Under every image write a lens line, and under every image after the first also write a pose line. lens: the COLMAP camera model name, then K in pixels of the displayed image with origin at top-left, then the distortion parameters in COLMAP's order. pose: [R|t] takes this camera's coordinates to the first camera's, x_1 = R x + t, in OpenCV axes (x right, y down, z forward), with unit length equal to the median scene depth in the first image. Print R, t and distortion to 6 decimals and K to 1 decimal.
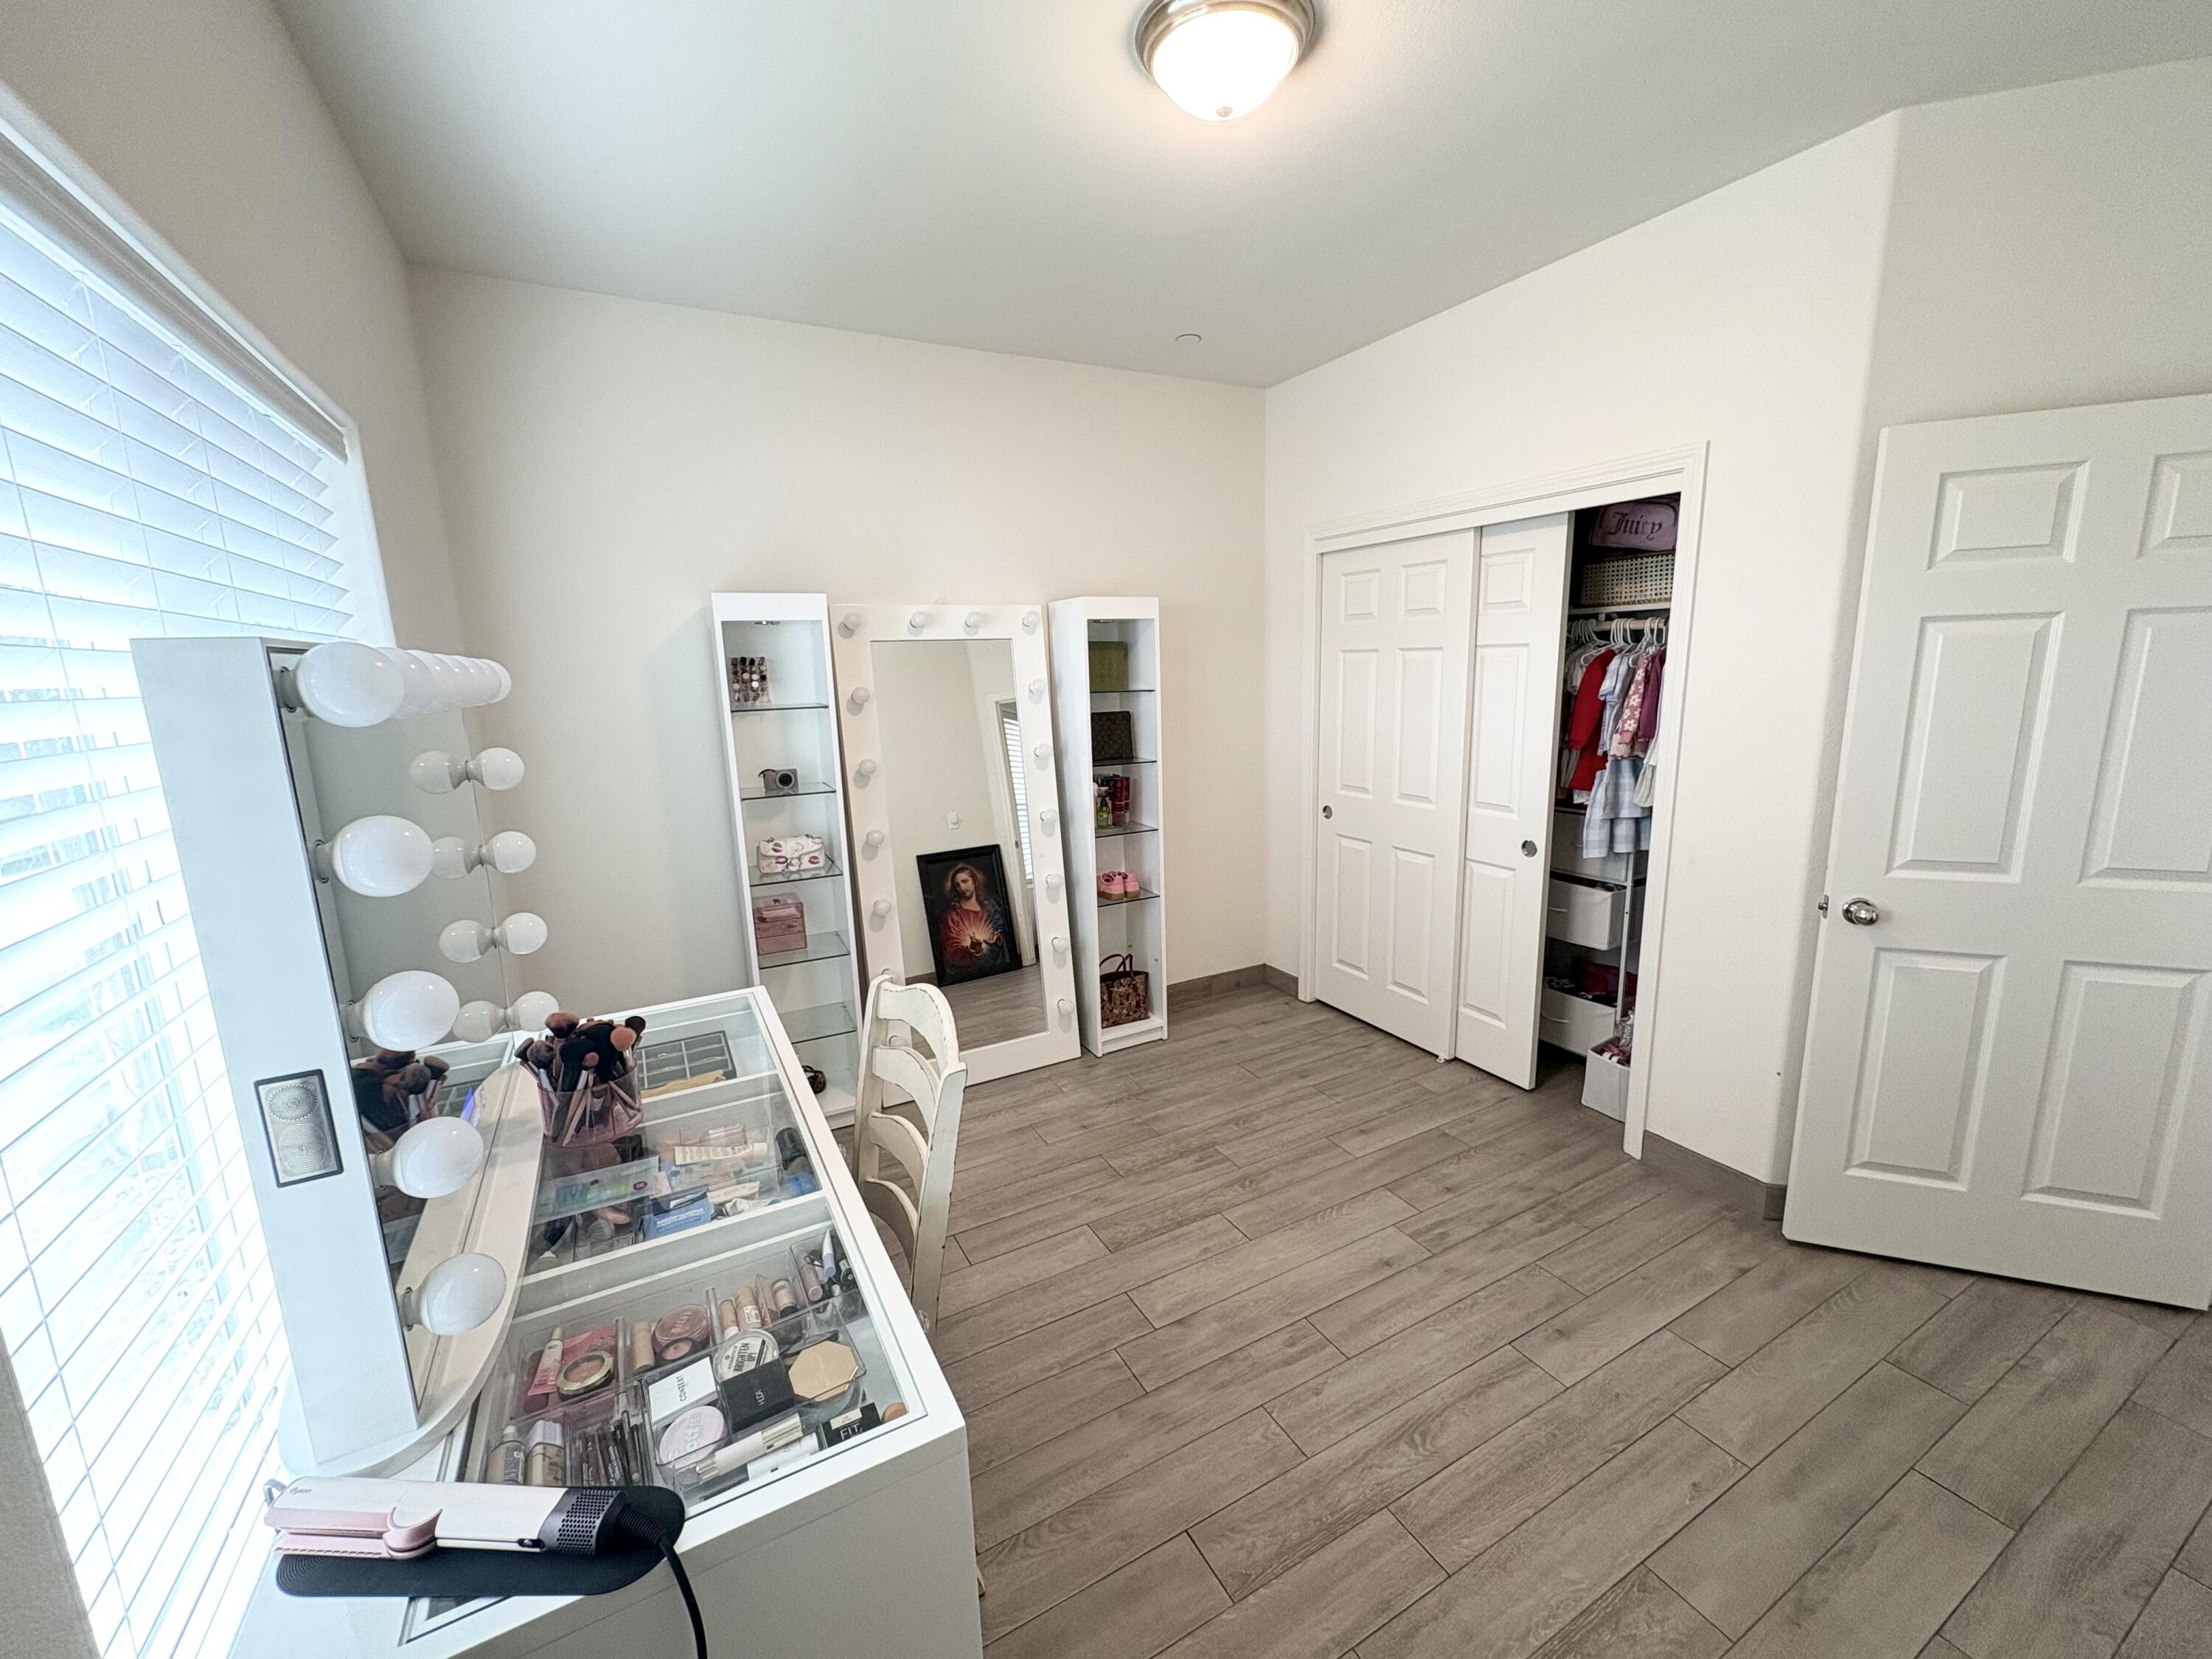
lens RADIAL K [[882.5, 0, 1104.4], [0, 882.5, 829.2], [0, 0, 1]] dist [0.000380, -0.000094]
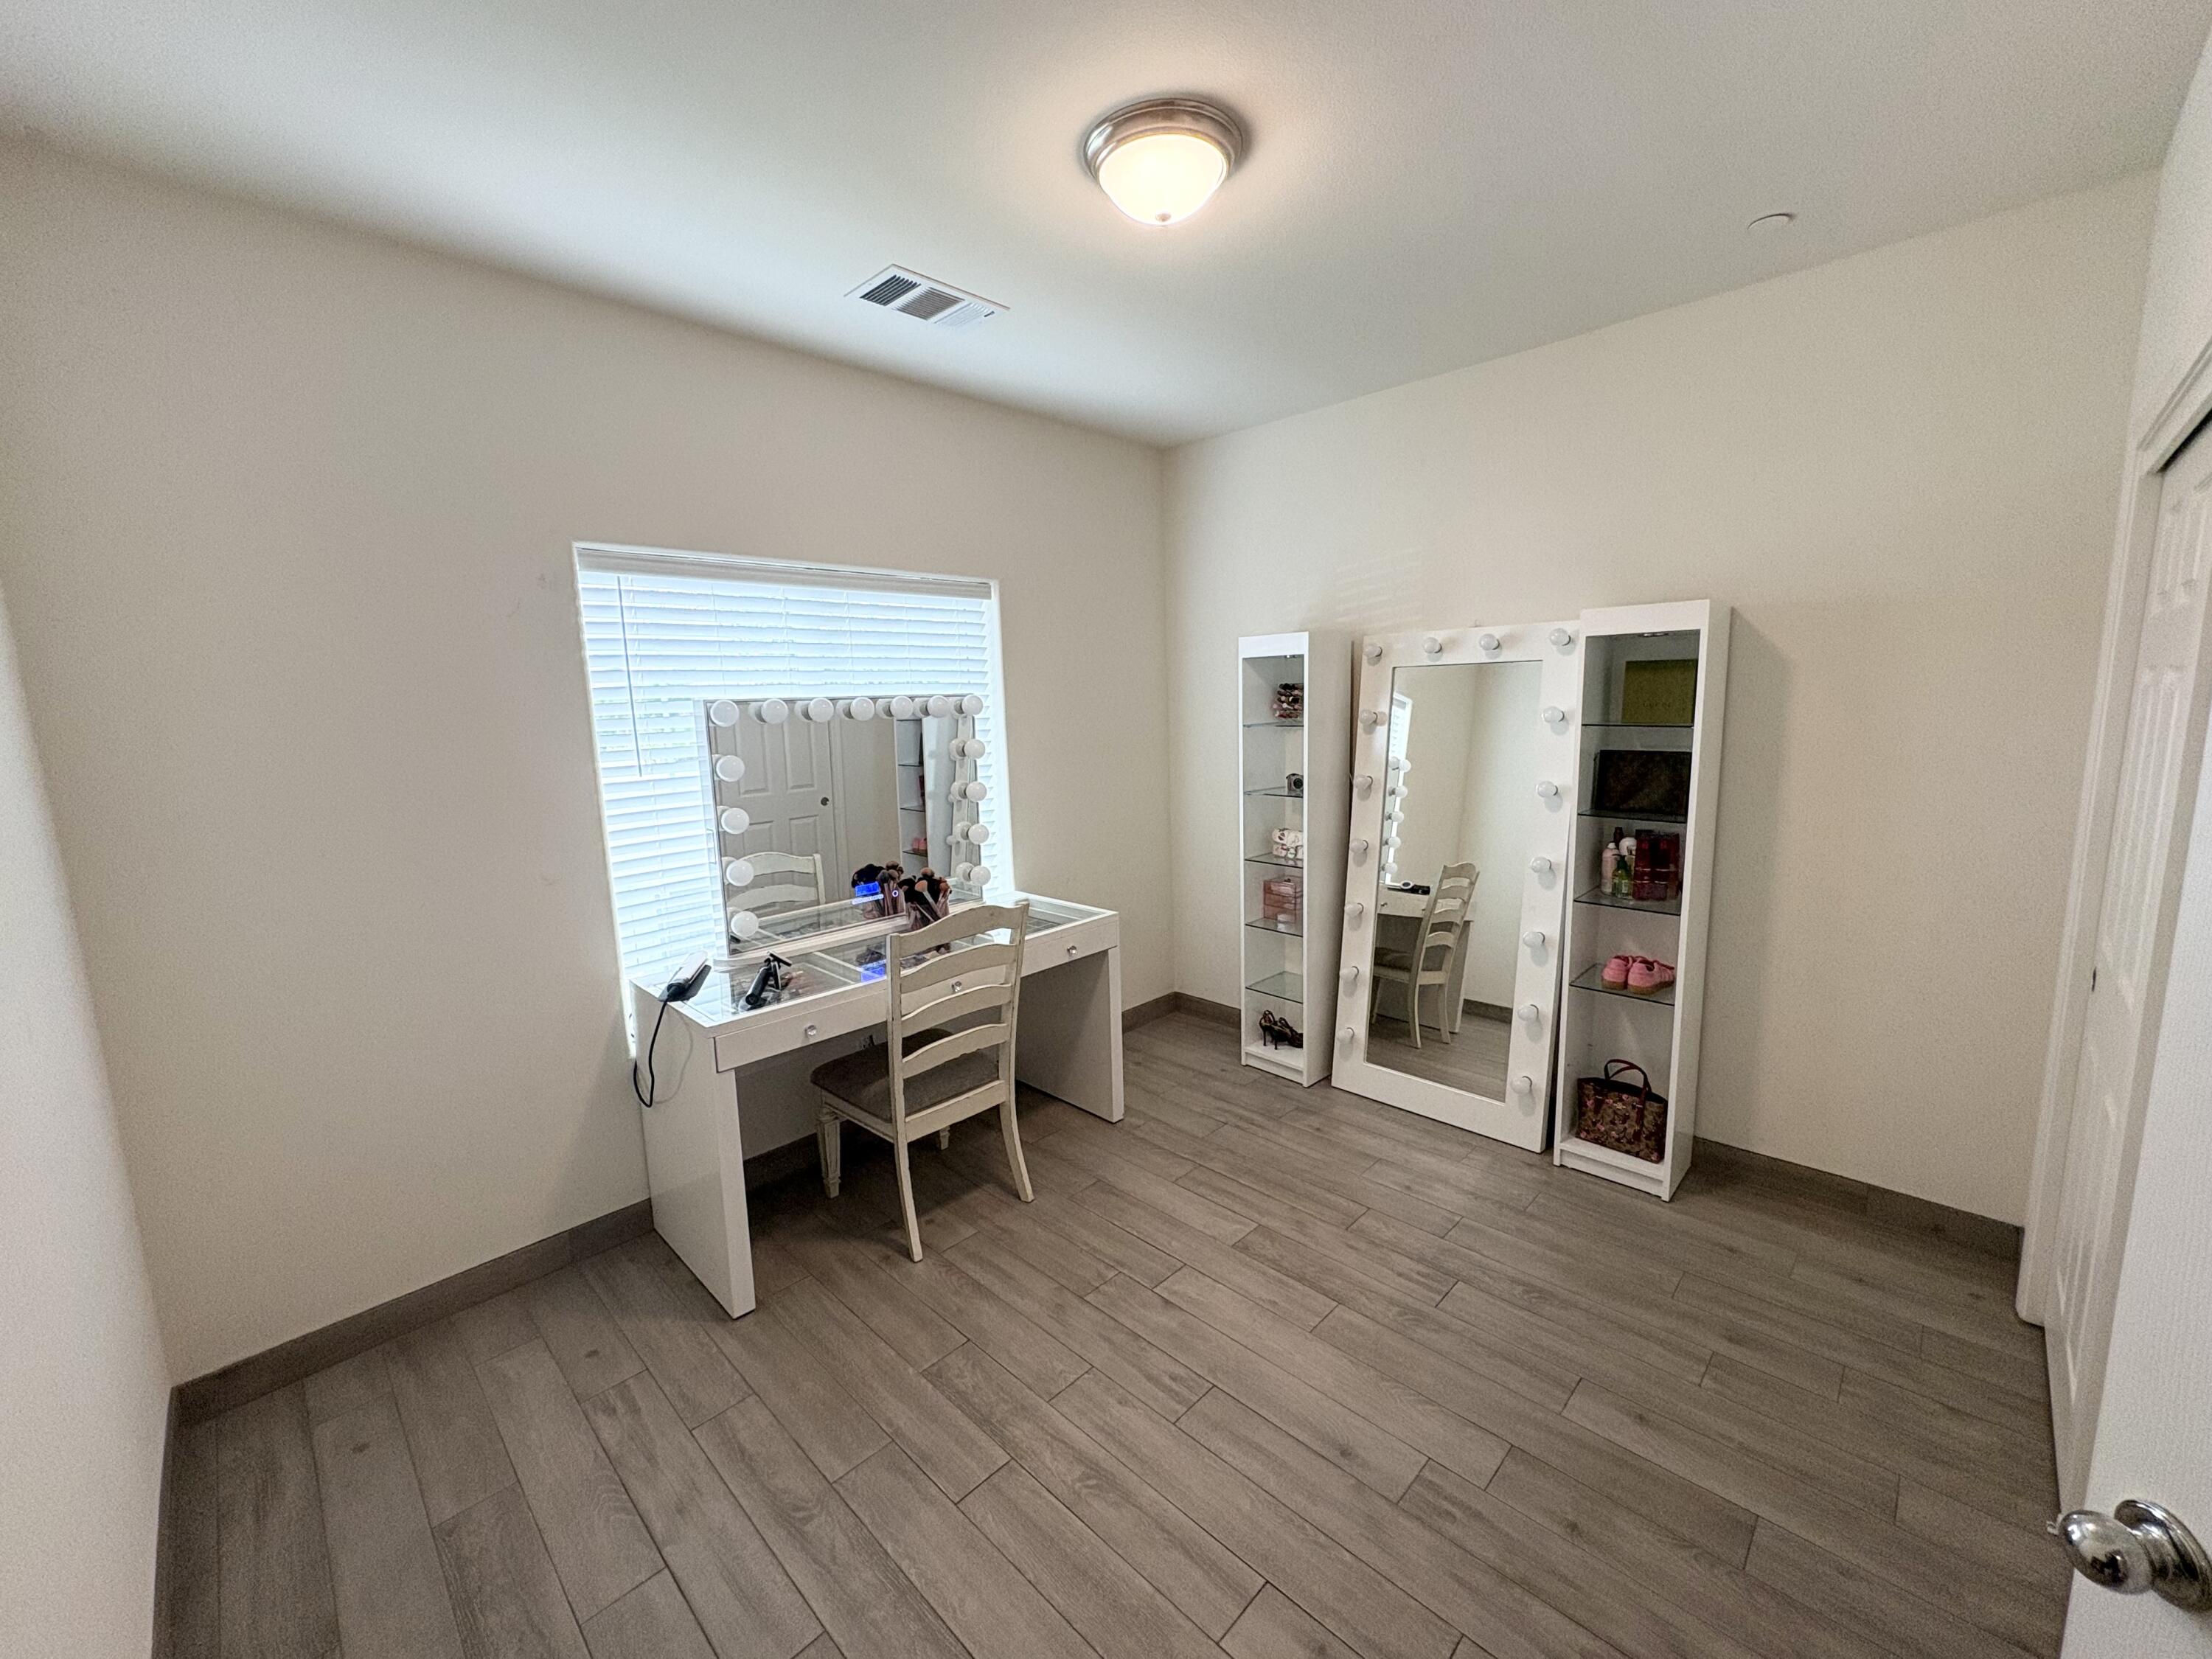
lens RADIAL K [[882.5, 0, 1104.4], [0, 882.5, 829.2], [0, 0, 1]] dist [0.000380, -0.000094]
pose [[0.286005, 0.160979, -0.944609, 0.939508], [-0.158435, 0.980164, 0.119067, -0.125362], [0.945039, 0.115606, 0.305837, 0.491086]]
